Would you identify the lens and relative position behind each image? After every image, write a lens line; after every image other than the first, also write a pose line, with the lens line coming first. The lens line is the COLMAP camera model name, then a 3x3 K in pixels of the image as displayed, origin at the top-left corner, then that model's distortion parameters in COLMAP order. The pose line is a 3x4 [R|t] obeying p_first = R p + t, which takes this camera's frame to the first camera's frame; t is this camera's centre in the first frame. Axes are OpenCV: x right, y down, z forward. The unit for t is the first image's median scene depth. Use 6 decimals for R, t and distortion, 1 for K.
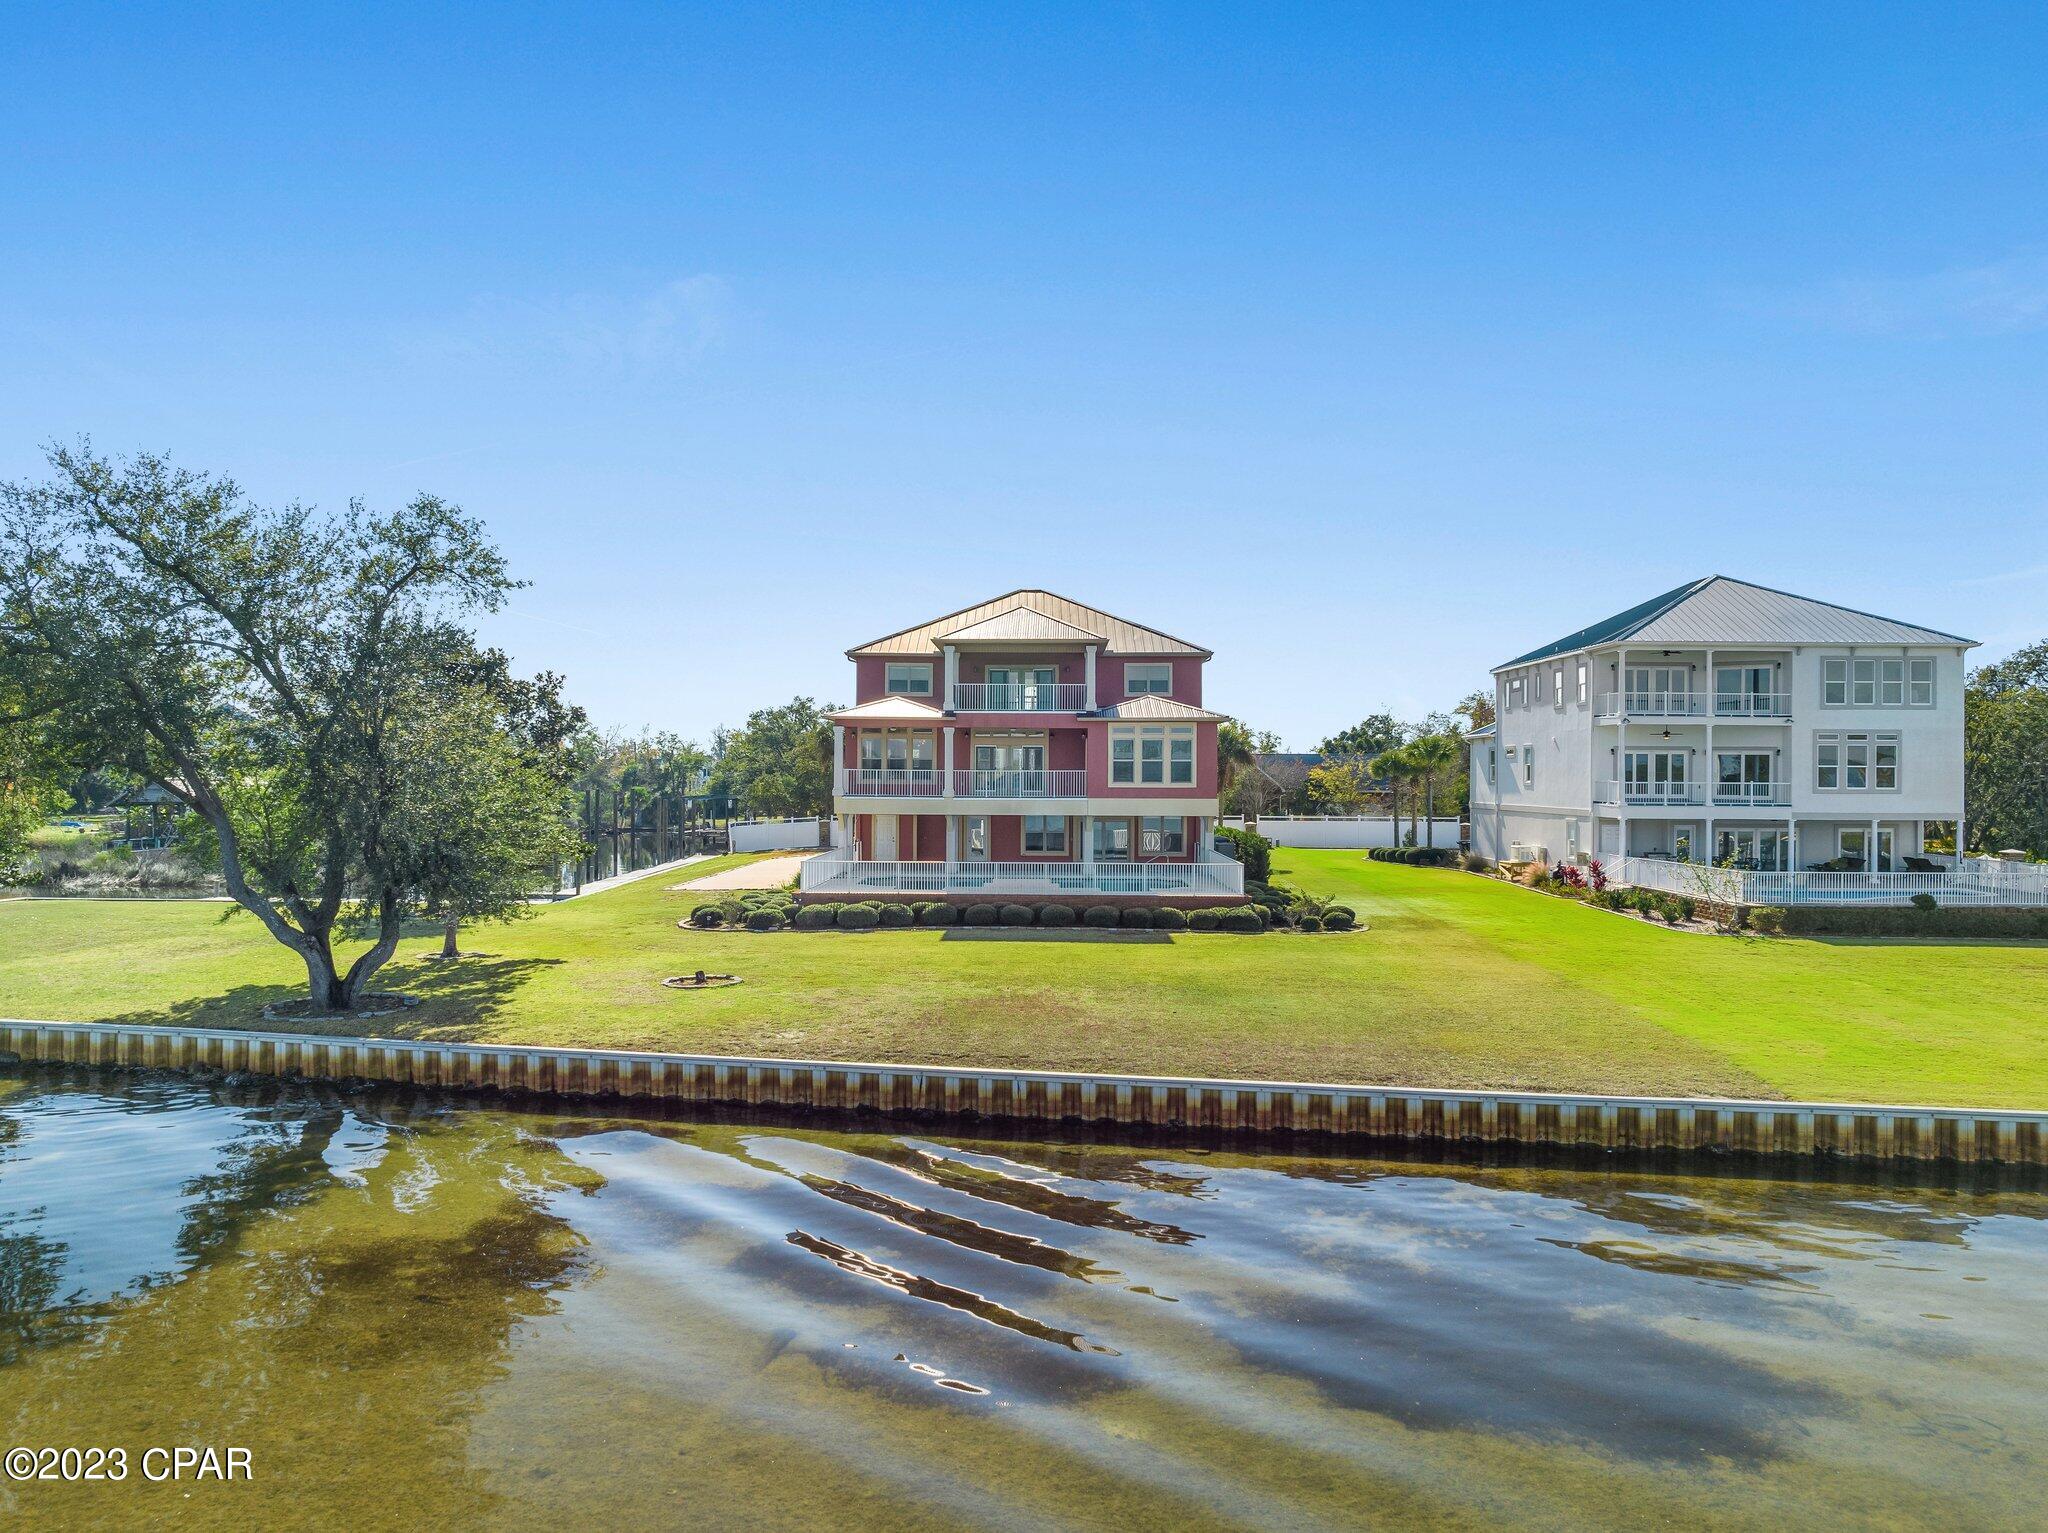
lens RADIAL K [[1435.5, 0, 1024.0], [0, 1435.5, 766.5], [0, 0, 1]] dist [-0.036438, 0.003714]
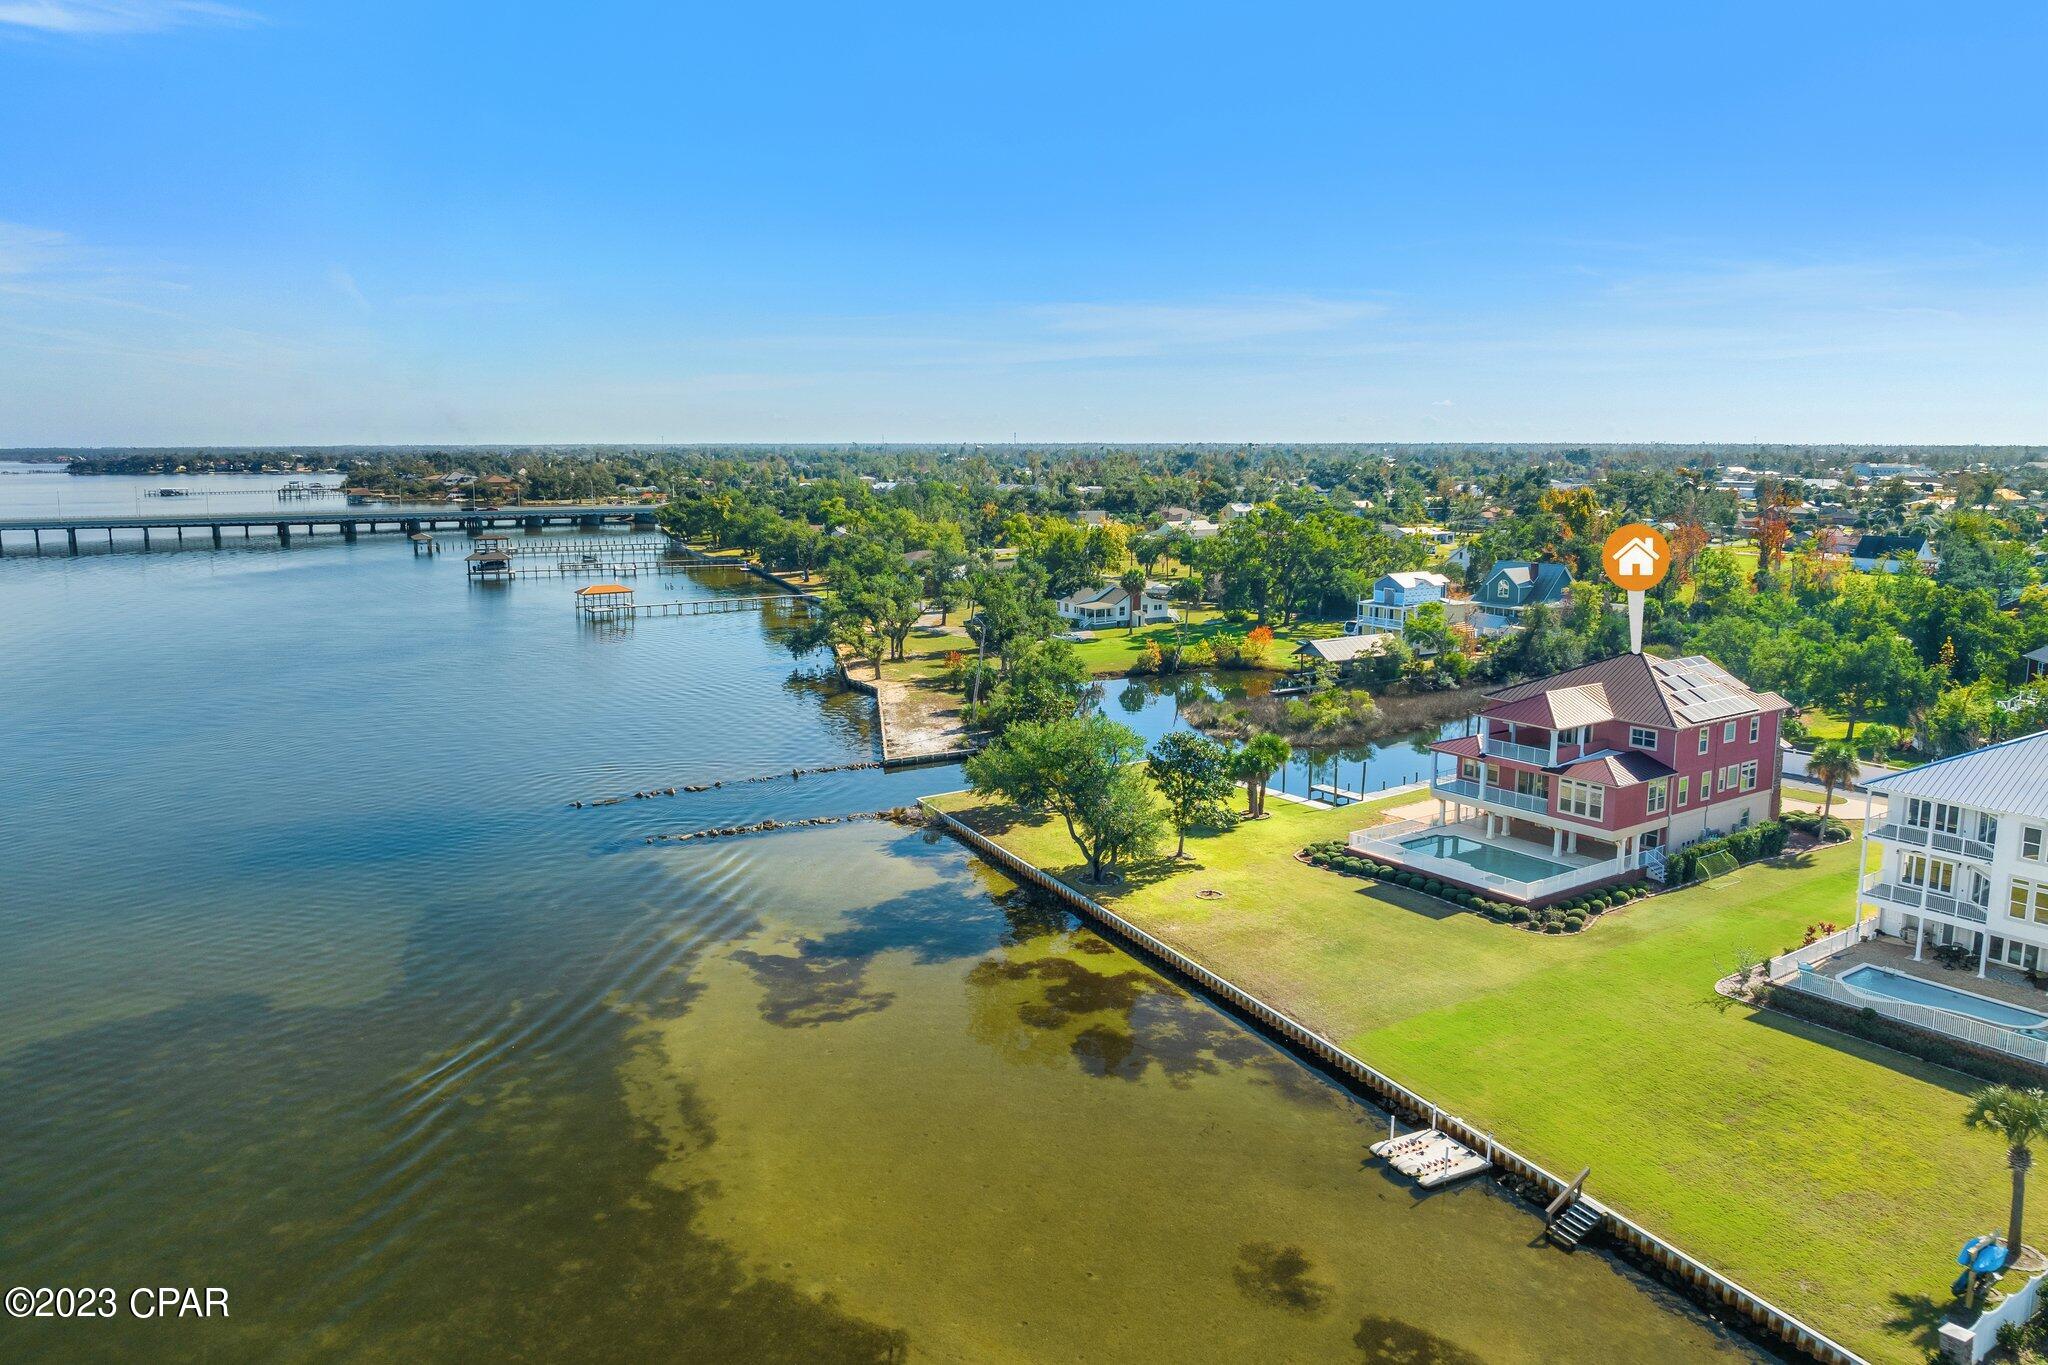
lens RADIAL K [[1457.6, 0, 1013.2], [0, 1457.6, 638.7], [0, 0, 1]] dist [-0.031791, 0.001317]
pose [[0.586290, 0.102497, -0.803591, 1.040766], [0.008325, 0.991149, 0.132493, -0.421837], [0.810059, -0.084369, 0.580247, -0.513443]]
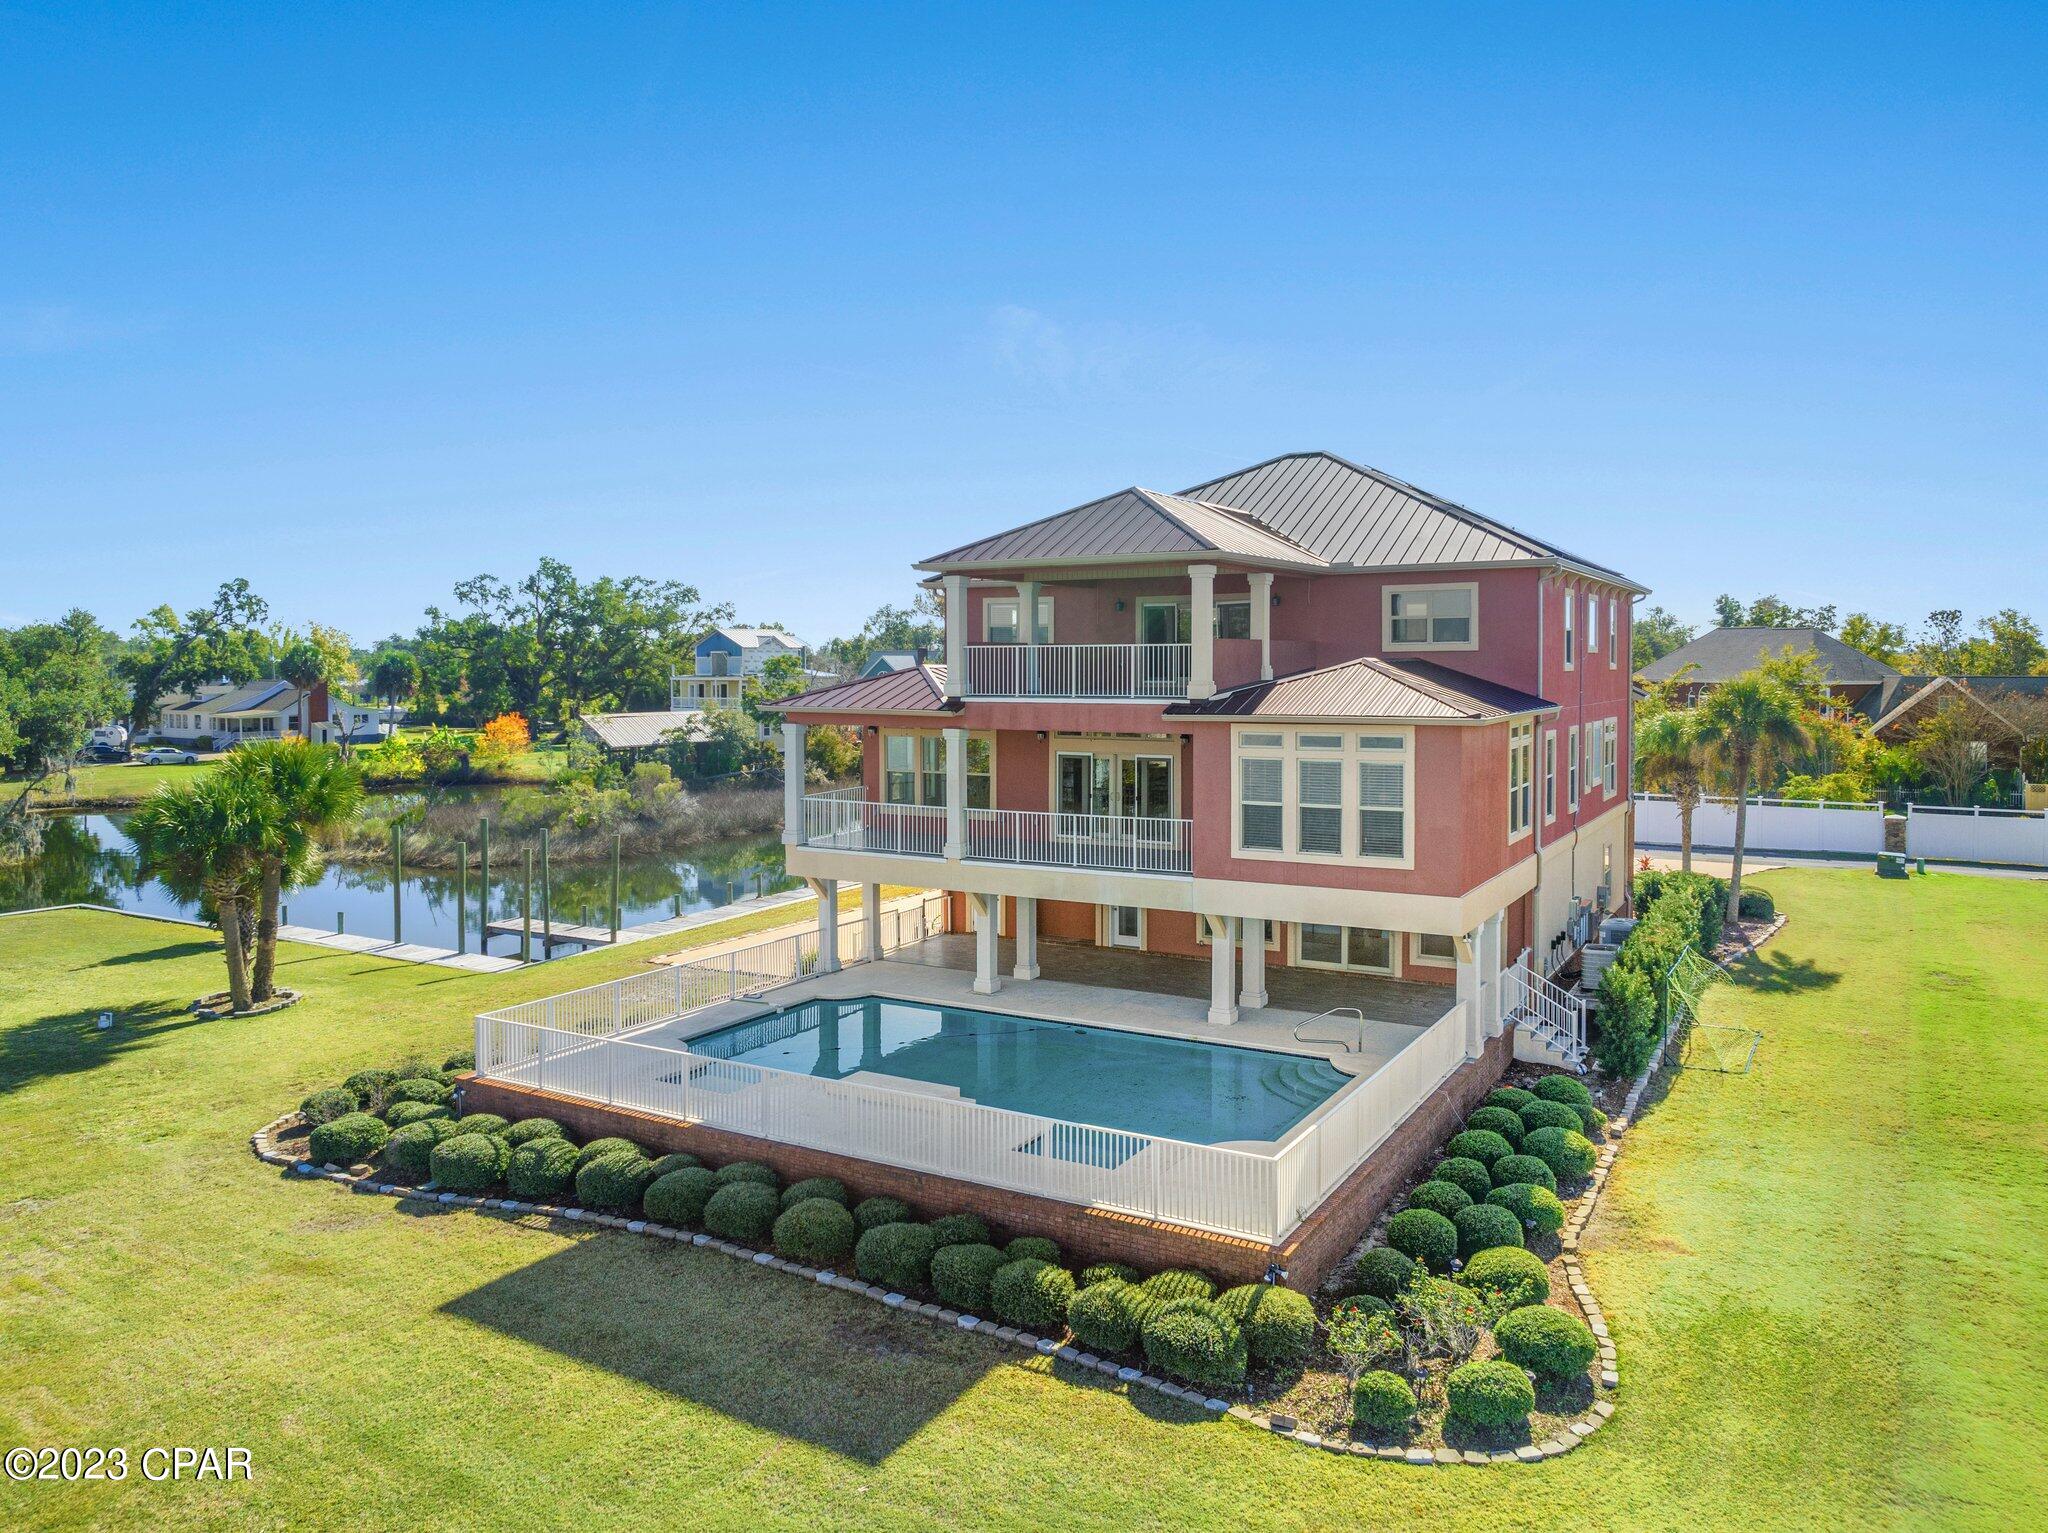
lens RADIAL K [[1464.0, 0, 1023.7], [0, 1464.0, 674.5], [0, 0, 1]] dist [-0.023287, -0.008062]
pose [[0.875168, -0.003344, -0.483808, 0.233293], [0.010212, 0.999881, 0.011561, -0.053010], [0.483711, -0.015059, 0.875098, 0.531567]]
